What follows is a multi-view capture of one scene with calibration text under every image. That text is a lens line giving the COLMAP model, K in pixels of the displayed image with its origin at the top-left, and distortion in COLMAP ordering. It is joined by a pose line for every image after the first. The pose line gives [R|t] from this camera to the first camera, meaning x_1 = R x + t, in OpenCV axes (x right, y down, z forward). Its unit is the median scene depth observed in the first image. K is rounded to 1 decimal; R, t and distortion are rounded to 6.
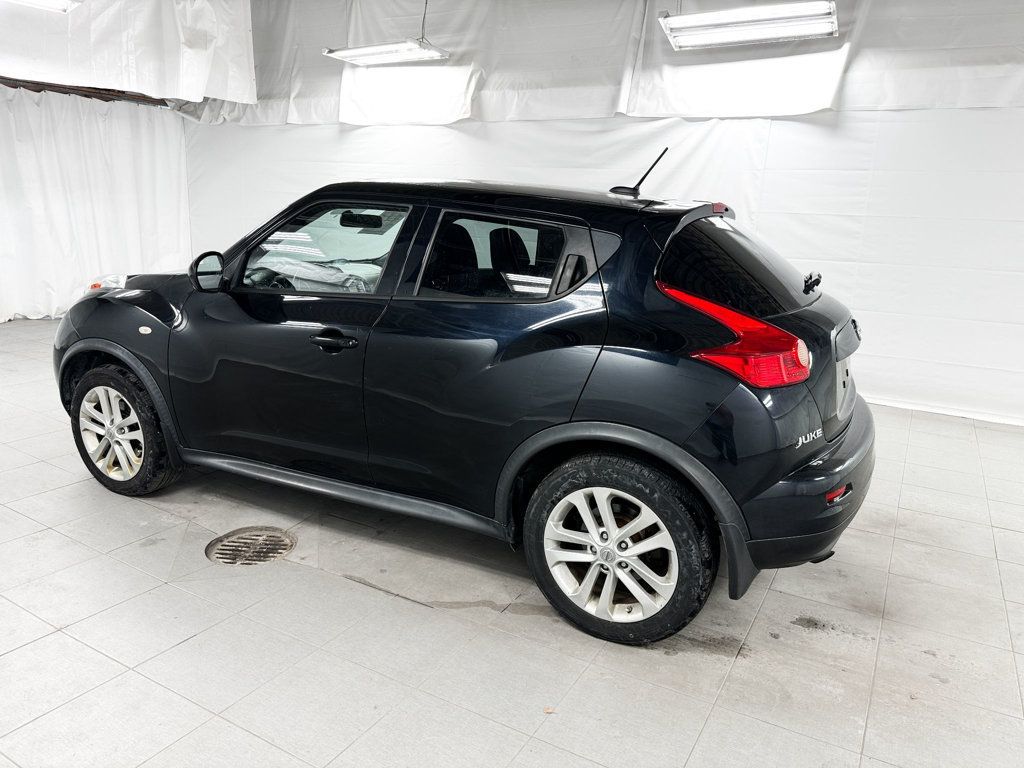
lens RADIAL K [[723.1, 0, 516.7], [0, 723.1, 378.4], [0, 0, 1]] dist [-0.007549, -0.003838]
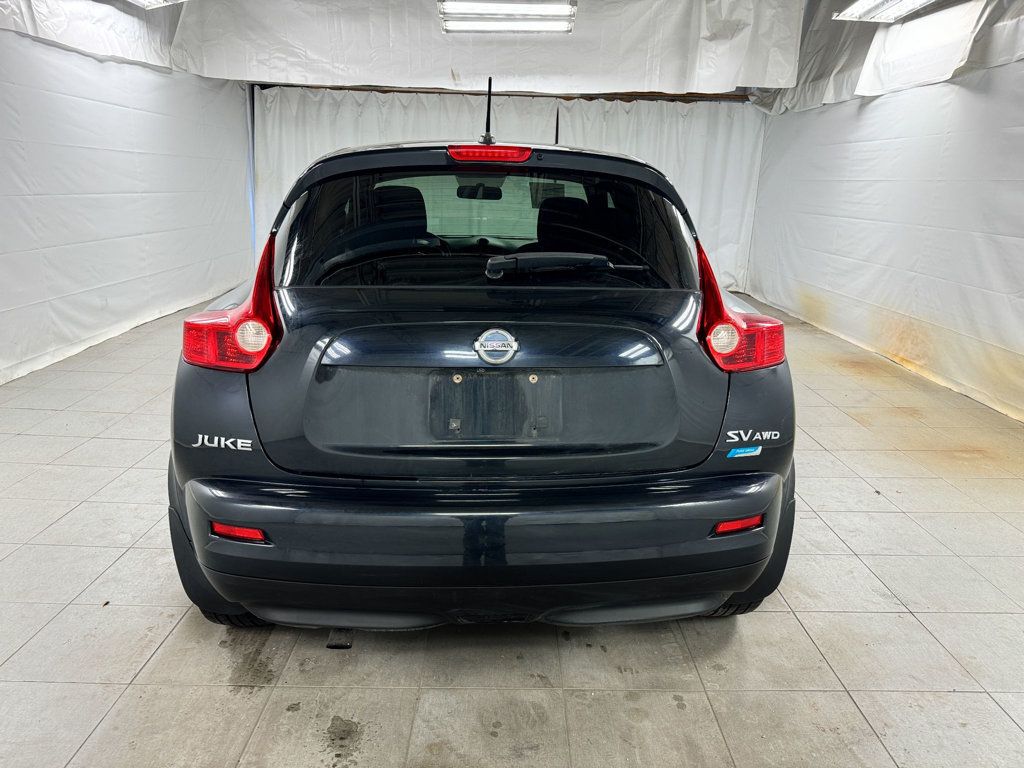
lens RADIAL K [[723.1, 0, 513.0], [0, 723.1, 385.7], [0, 0, 1]] dist [-0.007549, -0.003838]
pose [[0.517812, 0.200819, -0.831590, 0.338258], [-0.197592, 0.973849, 0.112138, -0.034834], [0.832363, 0.106249, 0.543951, 0.238331]]
